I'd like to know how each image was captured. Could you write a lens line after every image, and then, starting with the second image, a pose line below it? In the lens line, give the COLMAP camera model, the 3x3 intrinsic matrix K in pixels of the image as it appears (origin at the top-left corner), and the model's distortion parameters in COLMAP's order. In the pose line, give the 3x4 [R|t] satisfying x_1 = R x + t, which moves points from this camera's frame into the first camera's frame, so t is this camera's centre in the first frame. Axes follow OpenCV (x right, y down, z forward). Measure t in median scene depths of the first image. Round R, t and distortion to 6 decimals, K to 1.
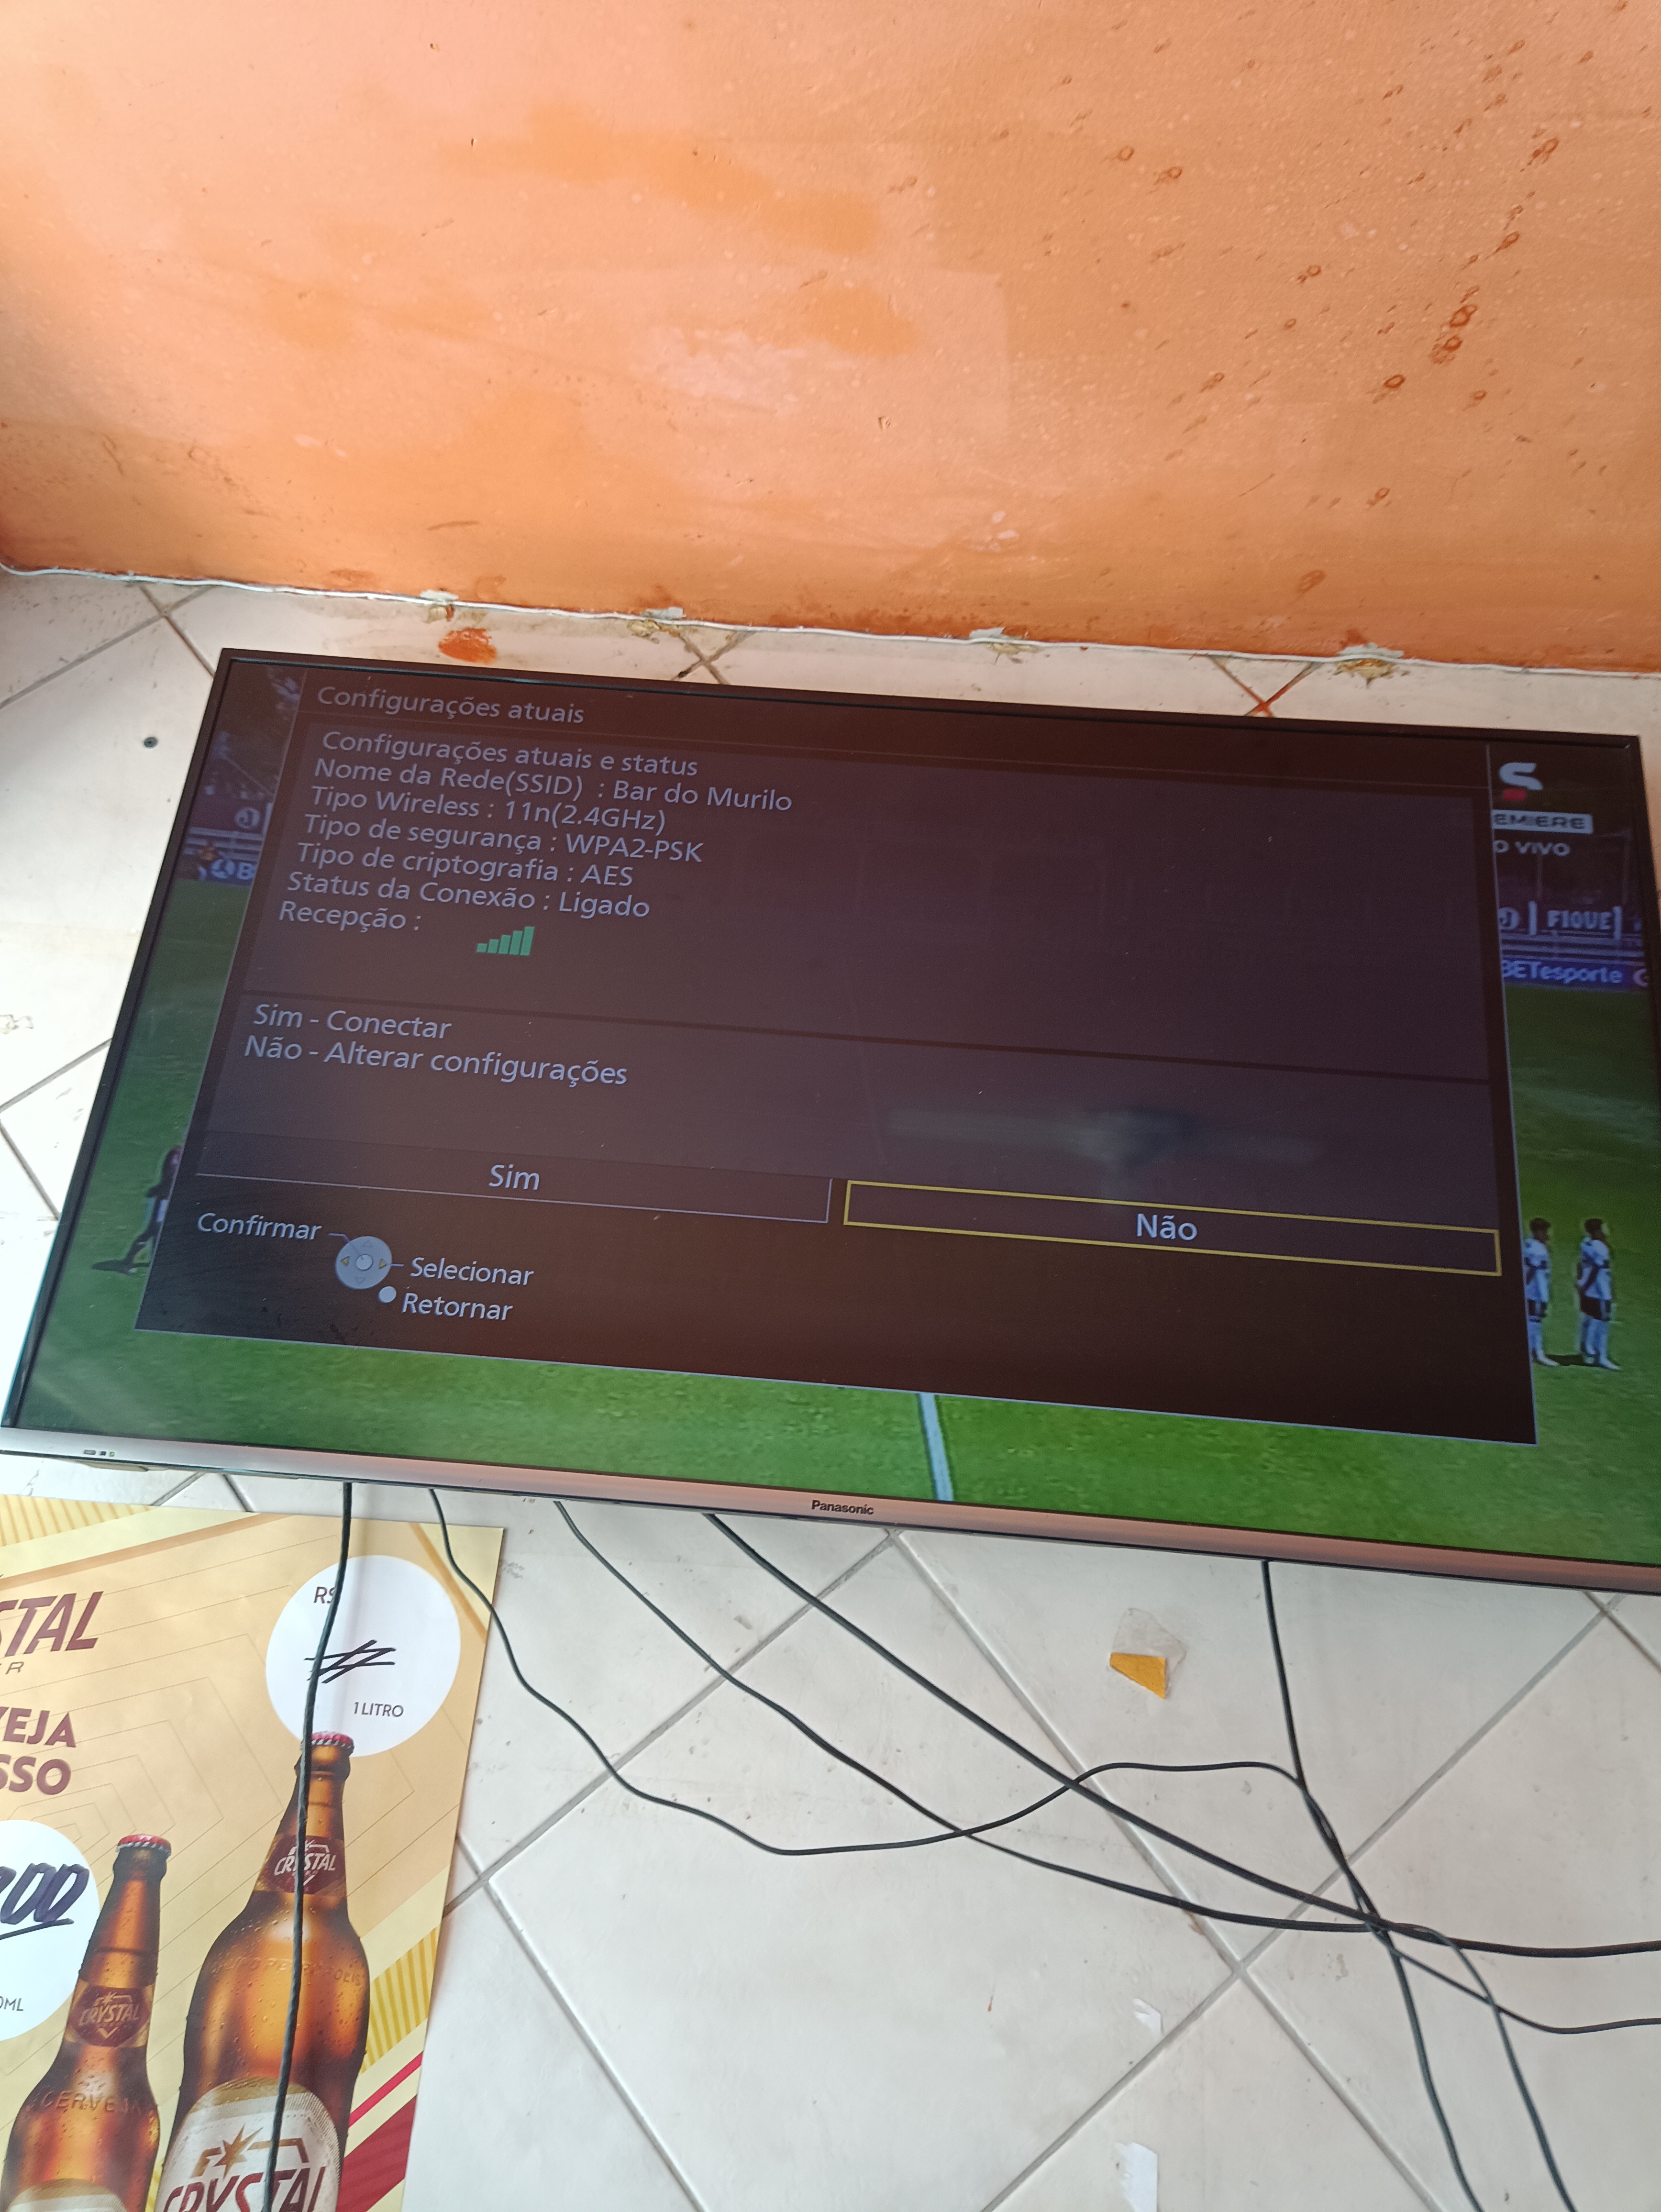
lens RADIAL K [[1620.1, 0, 837.5], [0, 1620.1, 1110.6], [0, 0, 1]] dist [0.133723, -0.232990]
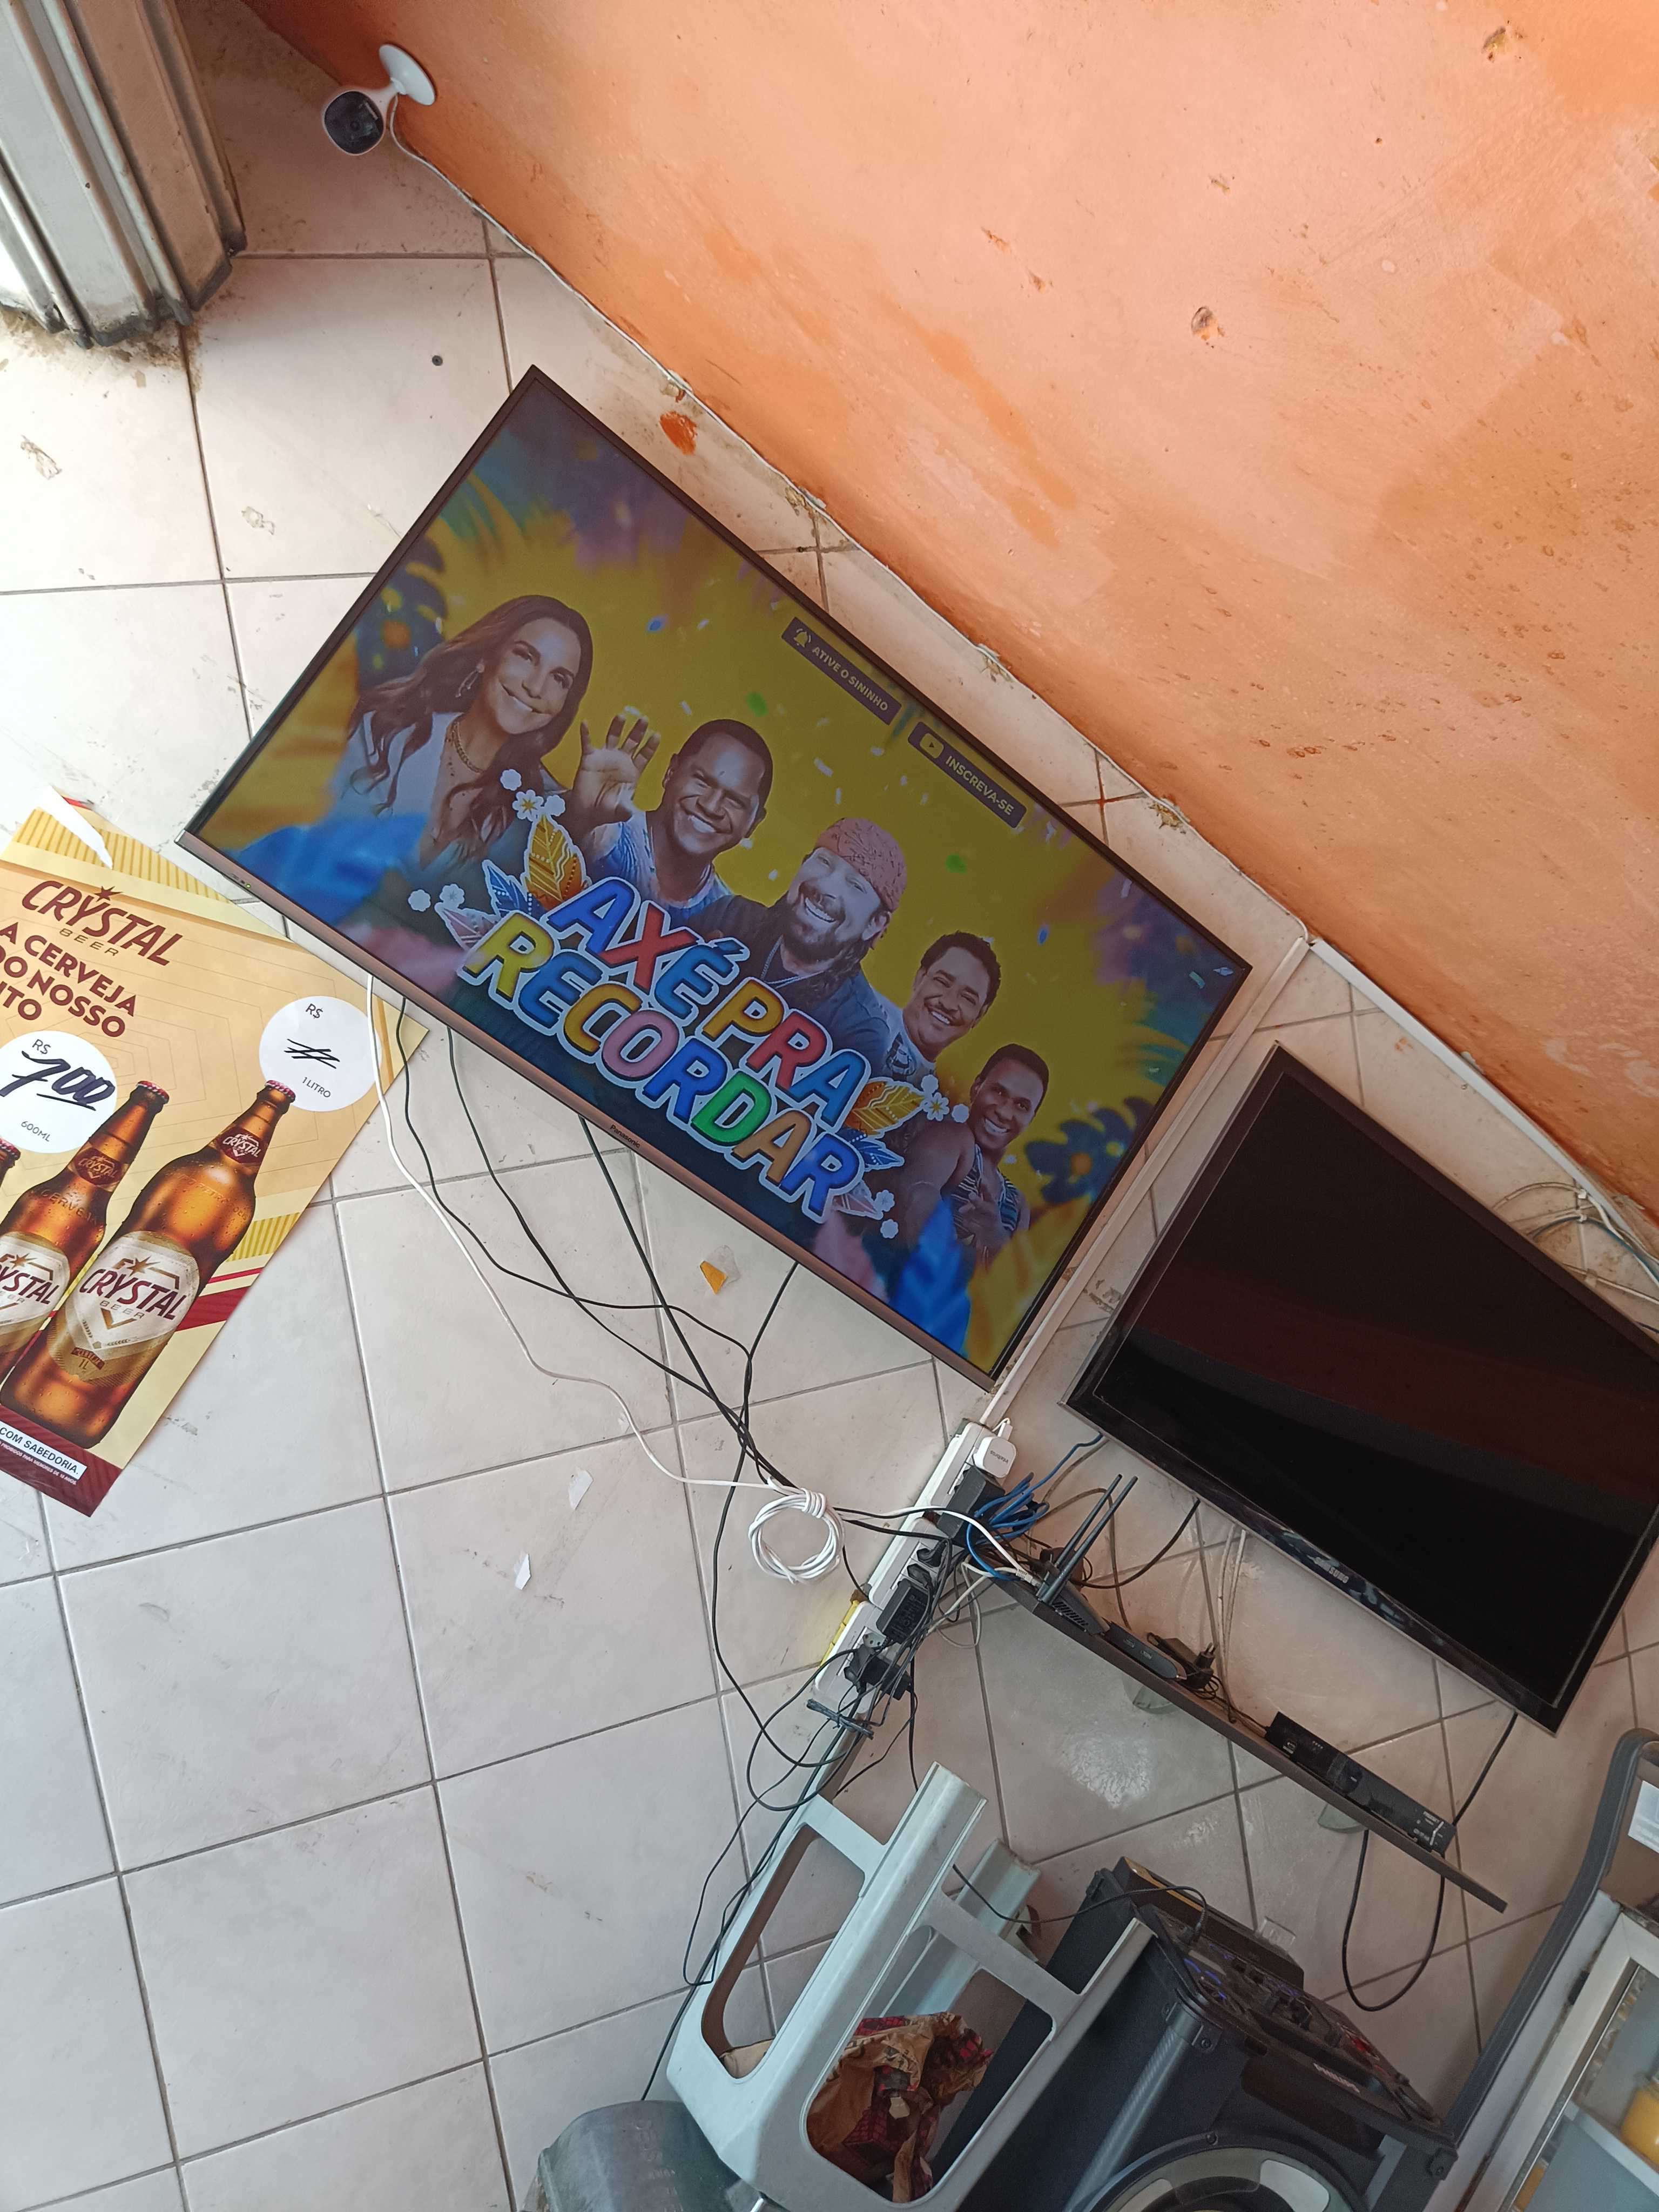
lens RADIAL K [[1620.0, 0, 836.5], [0, 1620.0, 1110.6], [0, 0, 1]] dist [0.133723, -0.232990]
pose [[0.815707, 0.483606, 0.317407, -0.347985], [-0.563062, 0.789565, 0.244026, -0.305933], [-0.132601, -0.377774, 0.916354, -0.573059]]
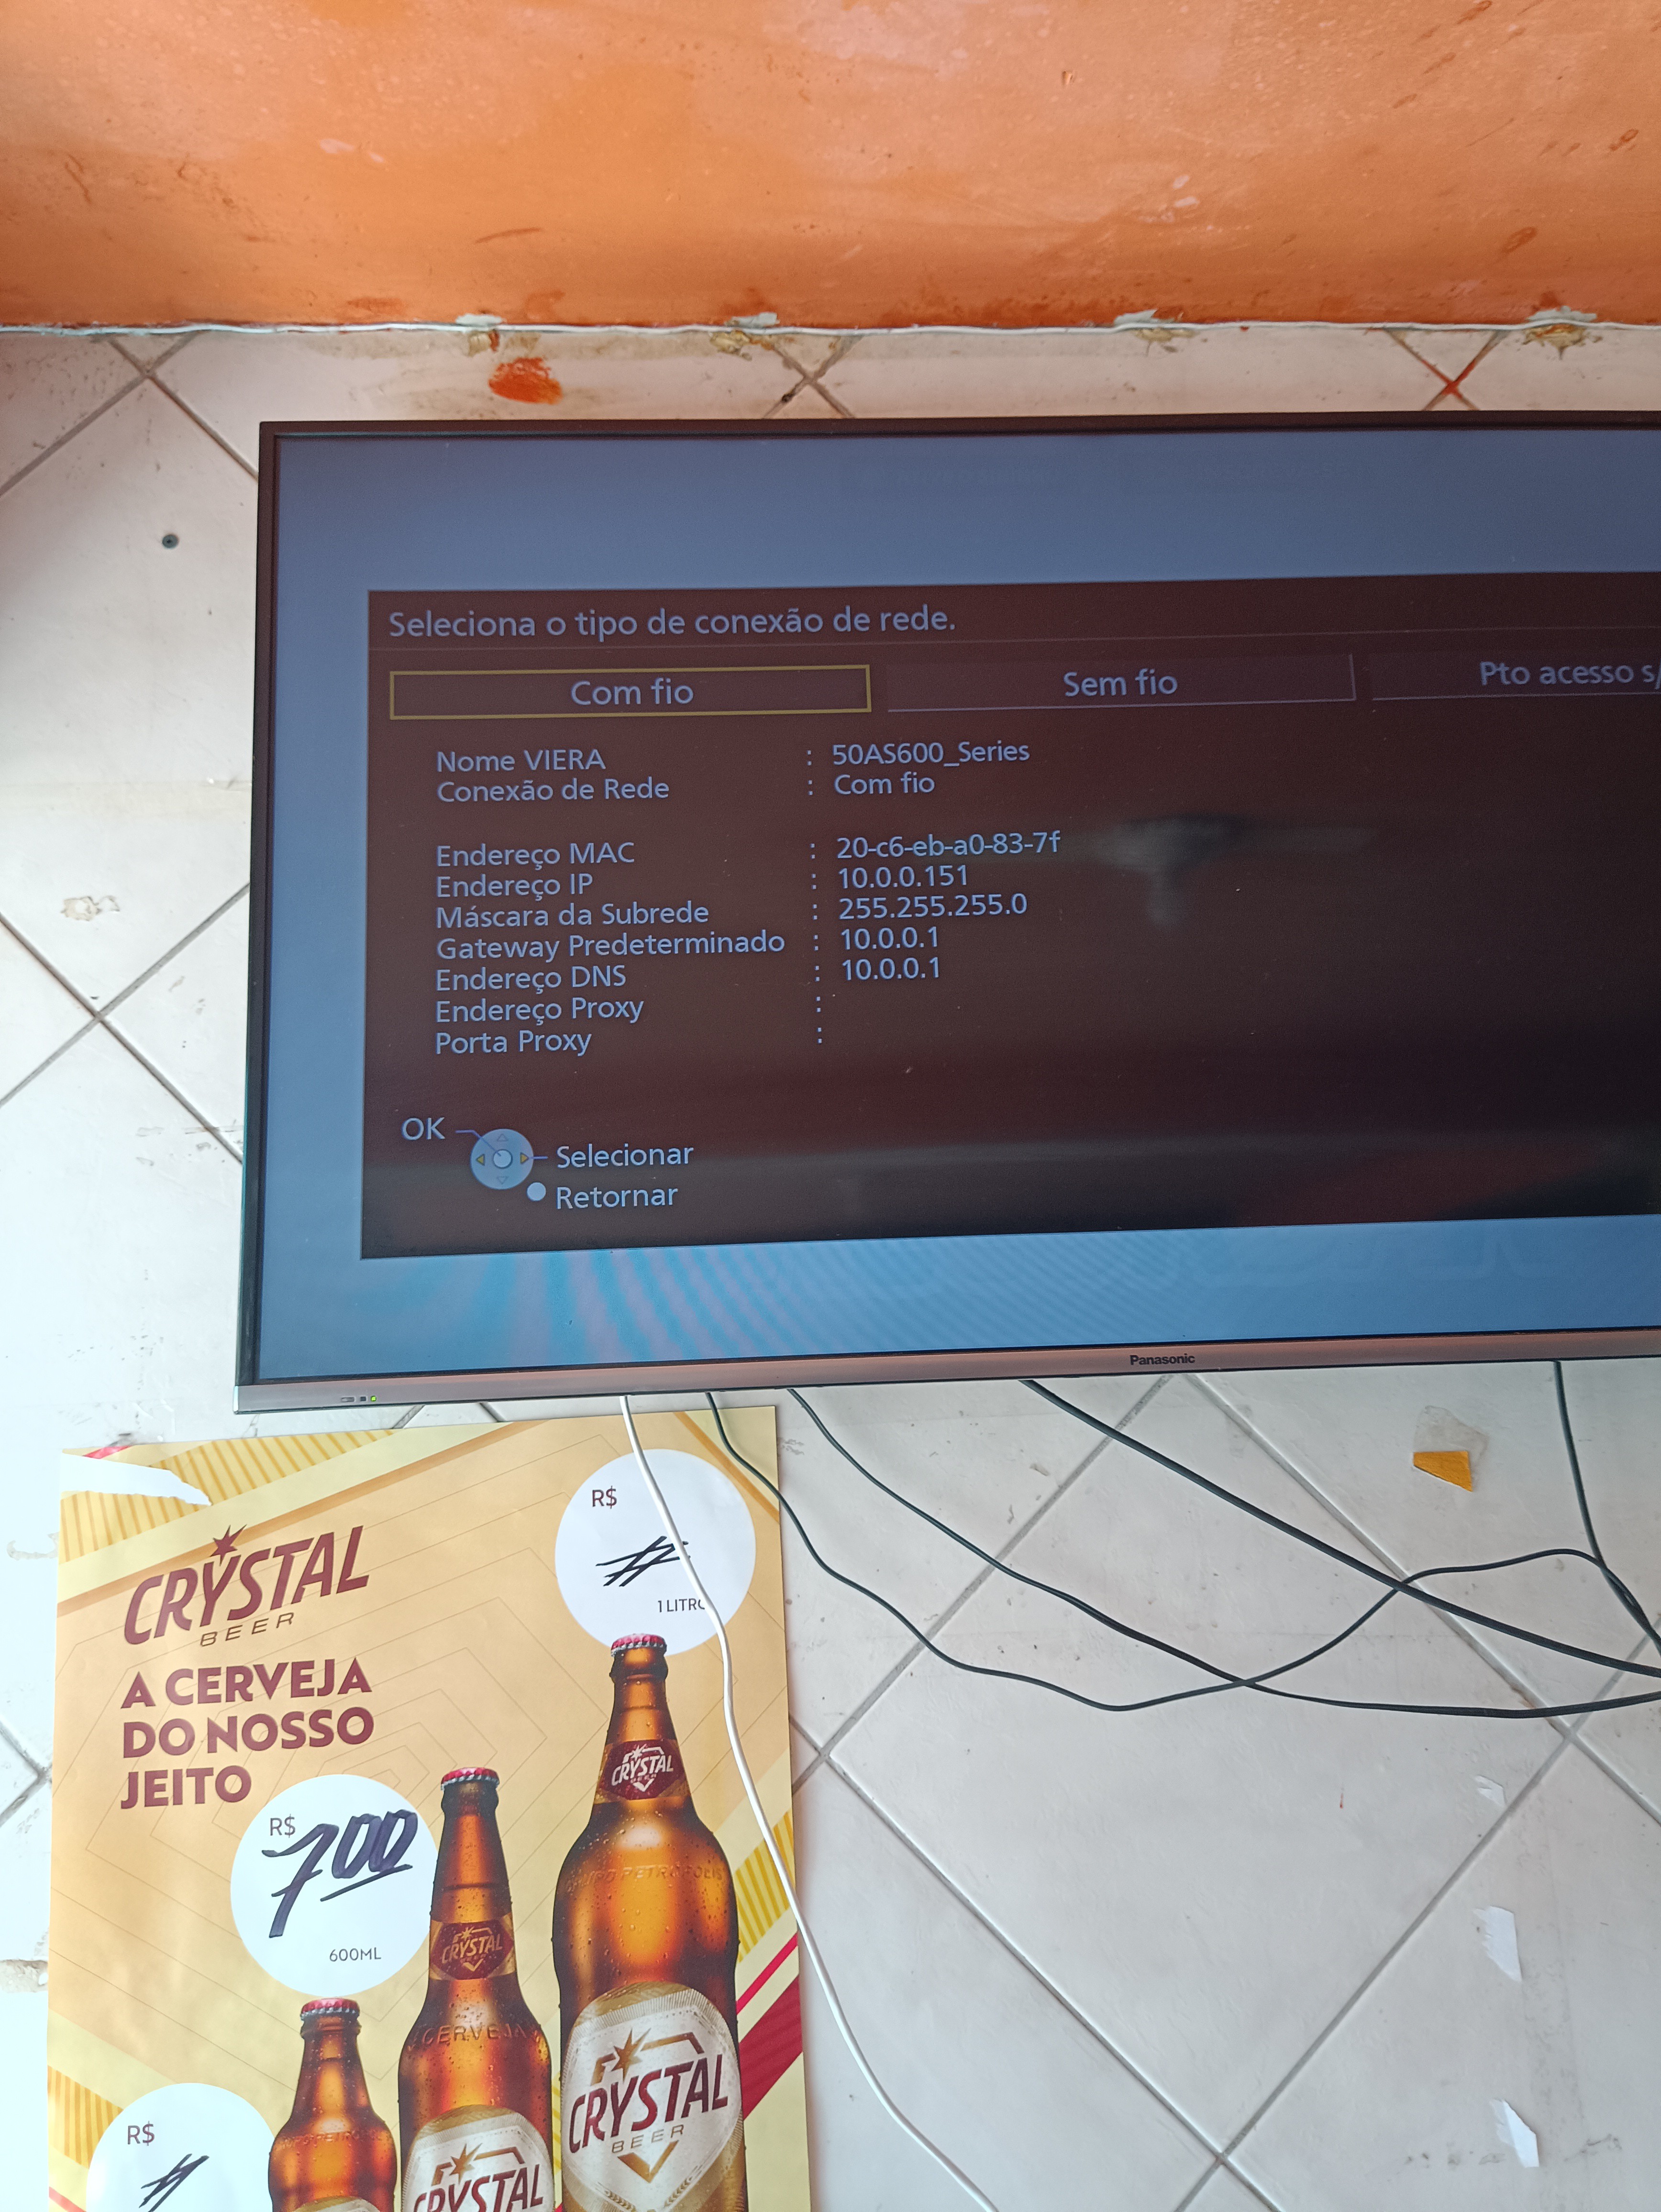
lens RADIAL K [[1620.1, 0, 837.5], [0, 1620.1, 1110.6], [0, 0, 1]] dist [0.133723, -0.232990]
pose [[0.989865, -0.115916, 0.082037, -0.223863], [0.096025, 0.971950, 0.214690, -0.109498], [-0.104622, -0.204636, 0.973231, 0.112448]]
